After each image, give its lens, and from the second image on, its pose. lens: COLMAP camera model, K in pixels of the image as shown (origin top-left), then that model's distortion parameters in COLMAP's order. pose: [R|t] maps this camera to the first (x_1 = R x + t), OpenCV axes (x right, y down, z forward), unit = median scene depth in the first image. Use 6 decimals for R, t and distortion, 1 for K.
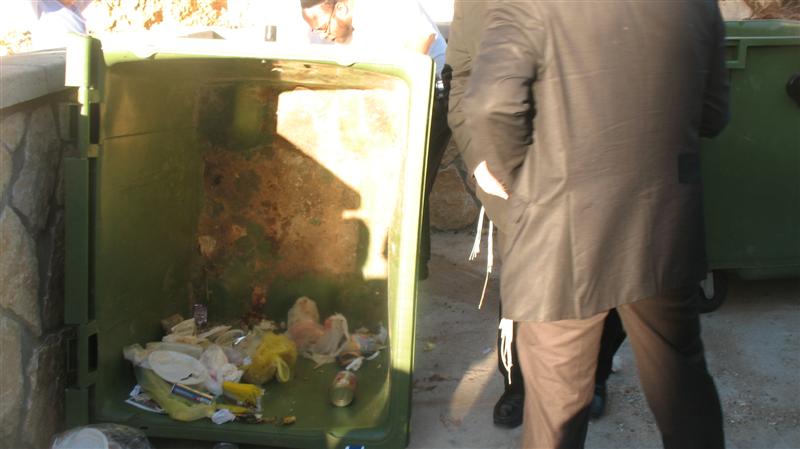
lens RADIAL K [[840.1, 0, 402.3], [0, 840.1, 221.9], [0, 0, 1]] dist [-0.125675, 0.000000]
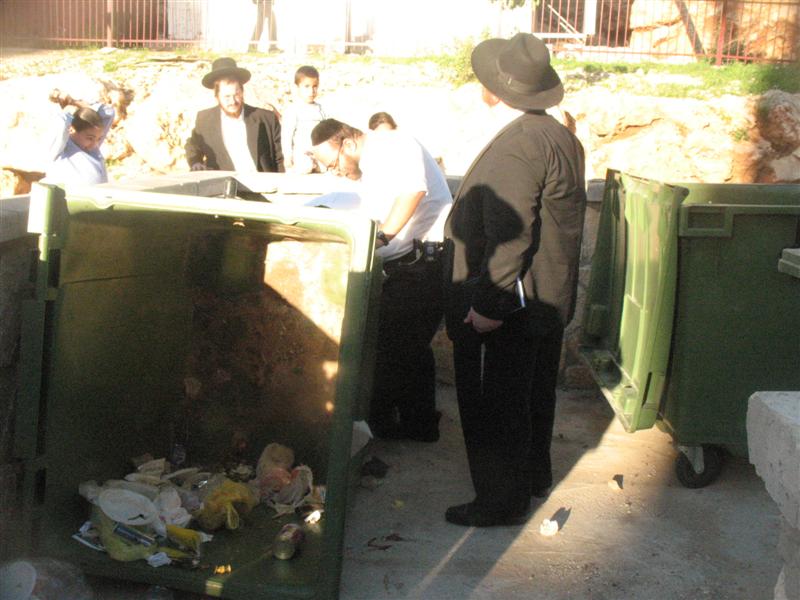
lens RADIAL K [[839.4, 0, 395.5], [0, 839.4, 302.3], [0, 0, 1]] dist [-0.109941, 0.000000]
pose [[0.992695, 0.049373, -0.110086, 0.140448], [-0.057141, 0.996009, -0.068562, -0.023153], [0.106261, 0.074352, 0.991555, 0.005110]]
